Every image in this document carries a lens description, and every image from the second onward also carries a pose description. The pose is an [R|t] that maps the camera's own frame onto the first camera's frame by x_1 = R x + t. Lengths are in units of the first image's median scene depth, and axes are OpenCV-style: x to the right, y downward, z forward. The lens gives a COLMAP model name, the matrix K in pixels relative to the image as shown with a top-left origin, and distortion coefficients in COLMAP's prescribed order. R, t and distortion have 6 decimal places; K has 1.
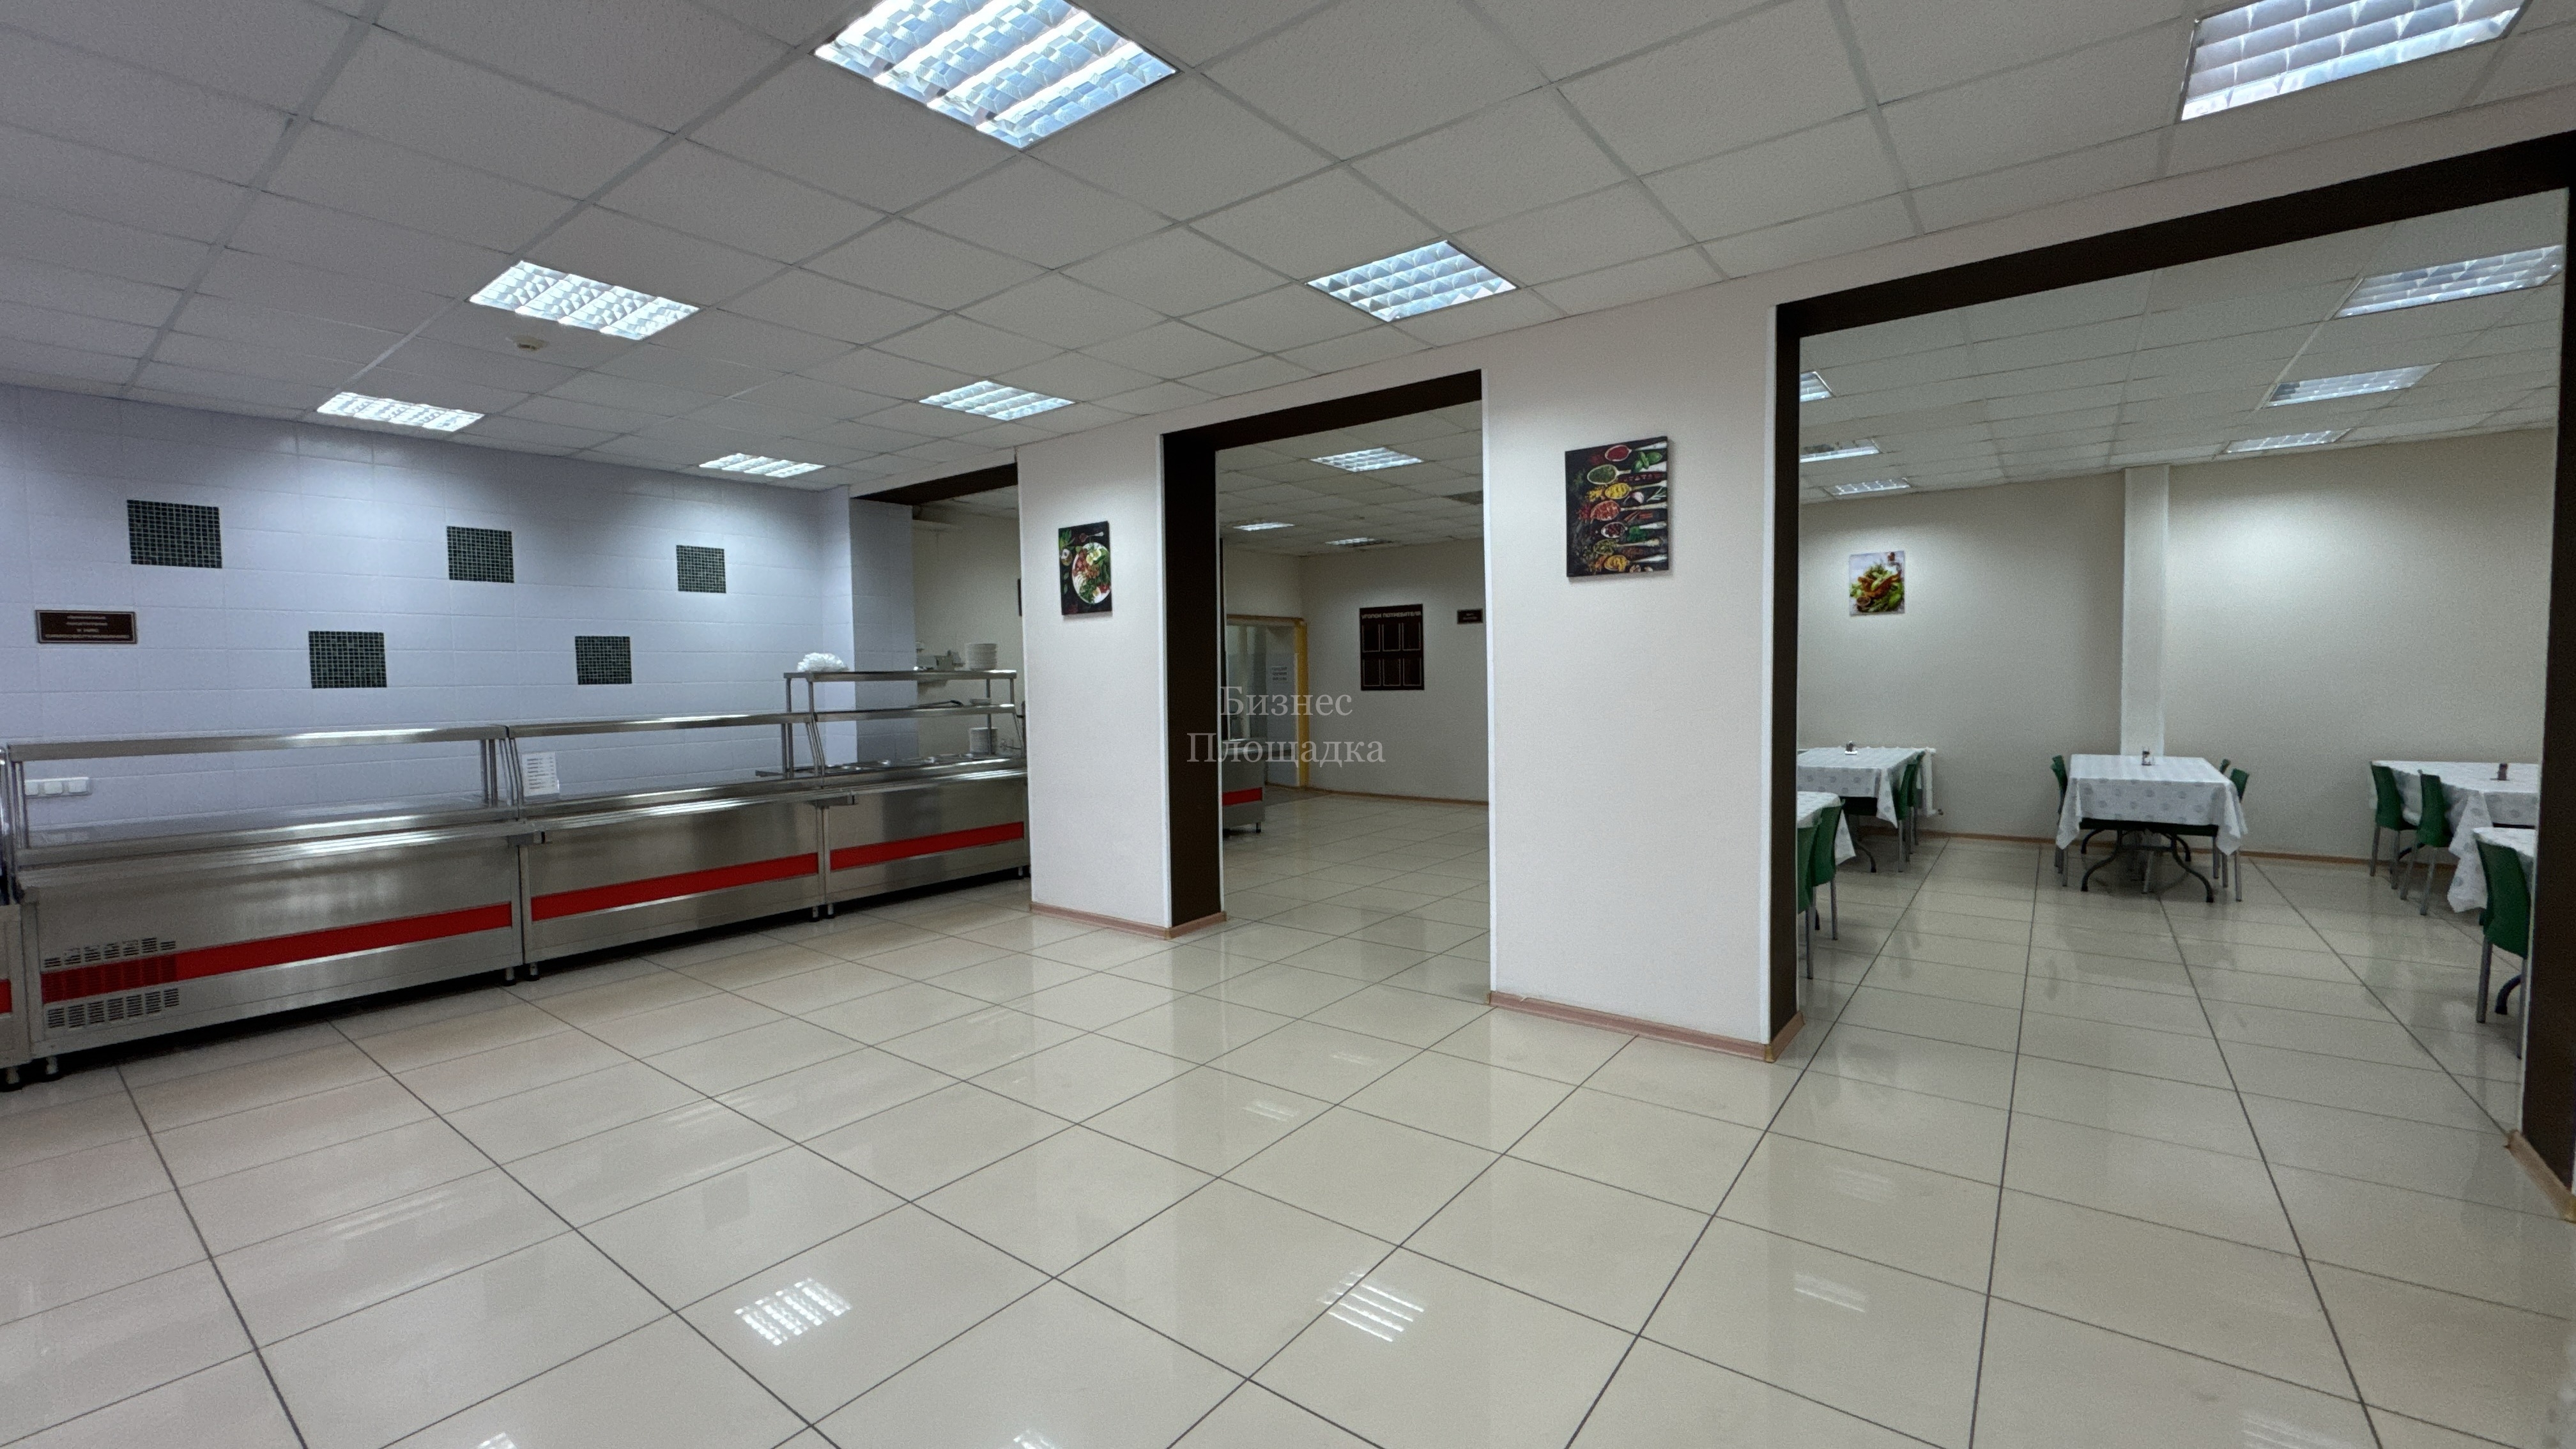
lens RADIAL K [[1025.9, 0, 1291.8], [0, 1025.9, 720.6], [0, 0, 1]] dist [-0.004039, 0.000391]
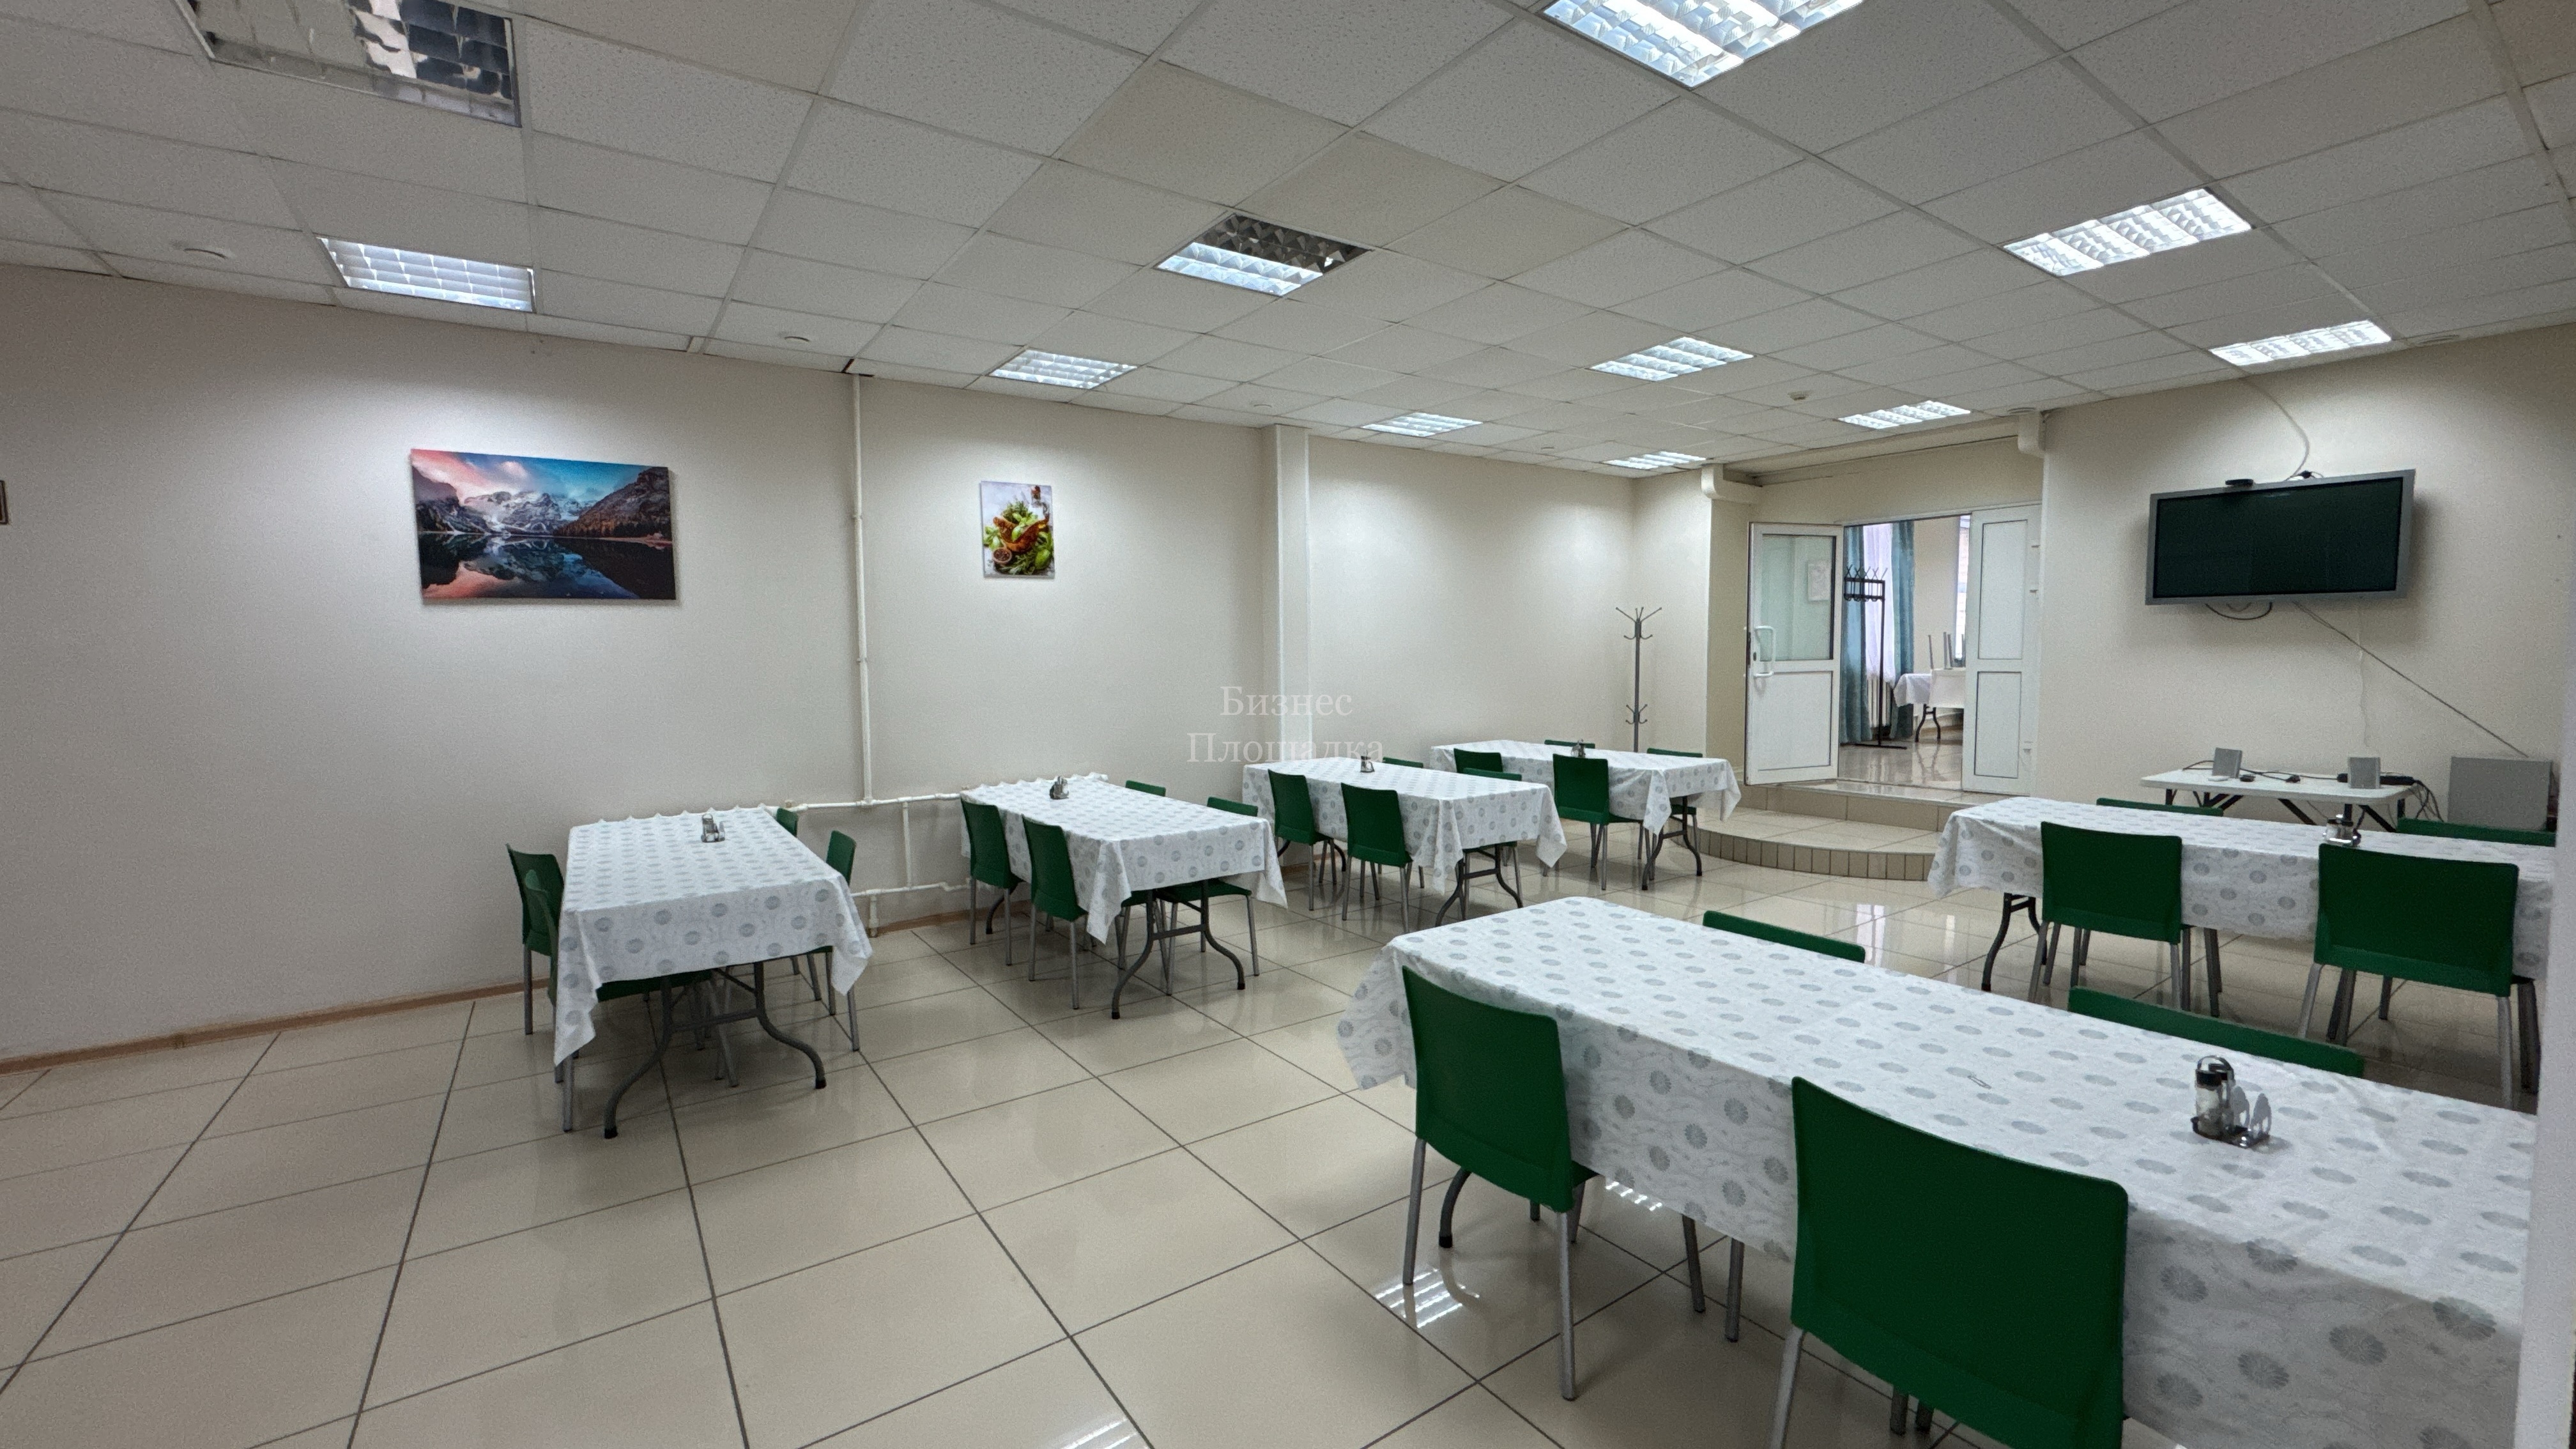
lens RADIAL K [[1008.7, 0, 1283.8], [0, 1008.7, 719.8], [0, 0, 1]] dist [-0.002368, 0.000095]
pose [[0.313920, -0.053570, 0.947937, 0.011757], [0.051056, 0.997915, 0.039486, -0.043930], [-0.948076, 0.036002, 0.316001, 0.935403]]
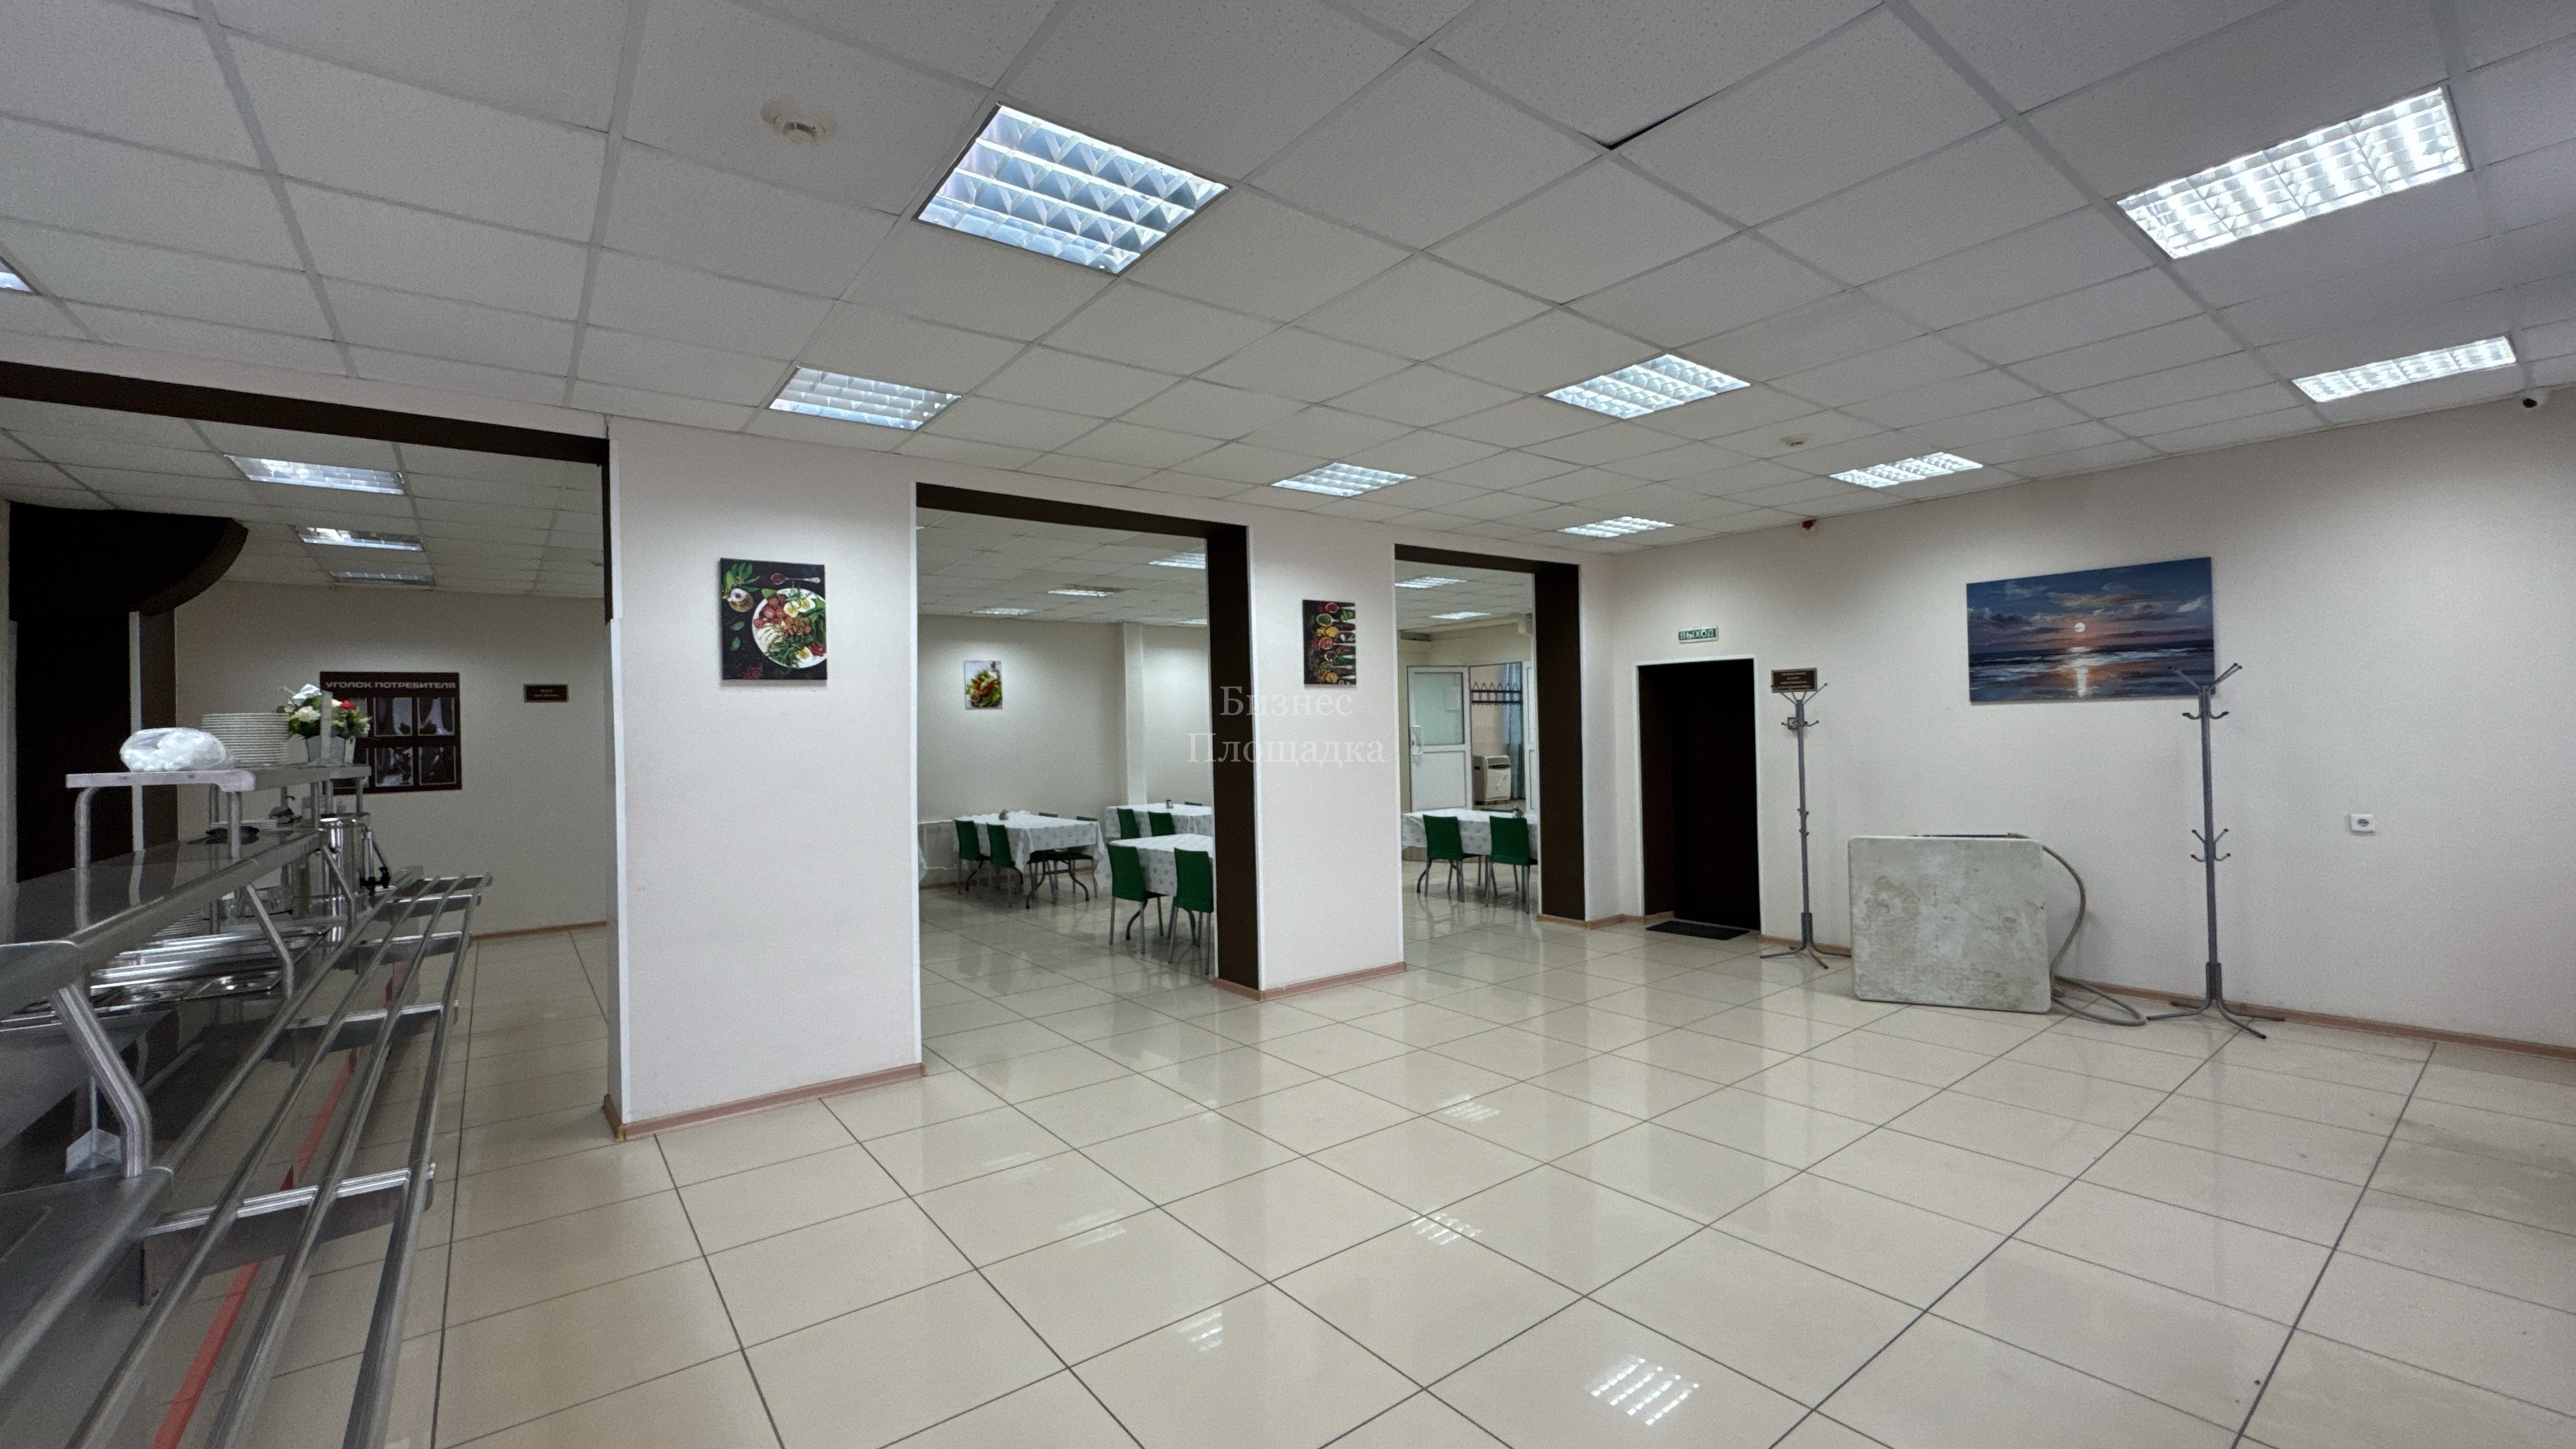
lens RADIAL K [[1025.9, 0, 1291.8], [0, 1025.9, 720.6], [0, 0, 1]] dist [-0.004039, 0.000391]
pose [[0.265518, 0.020855, 0.963880, -0.801687], [0.064997, 0.997104, -0.039478, -0.021515], [-0.961912, 0.073132, 0.263394, 0.442103]]
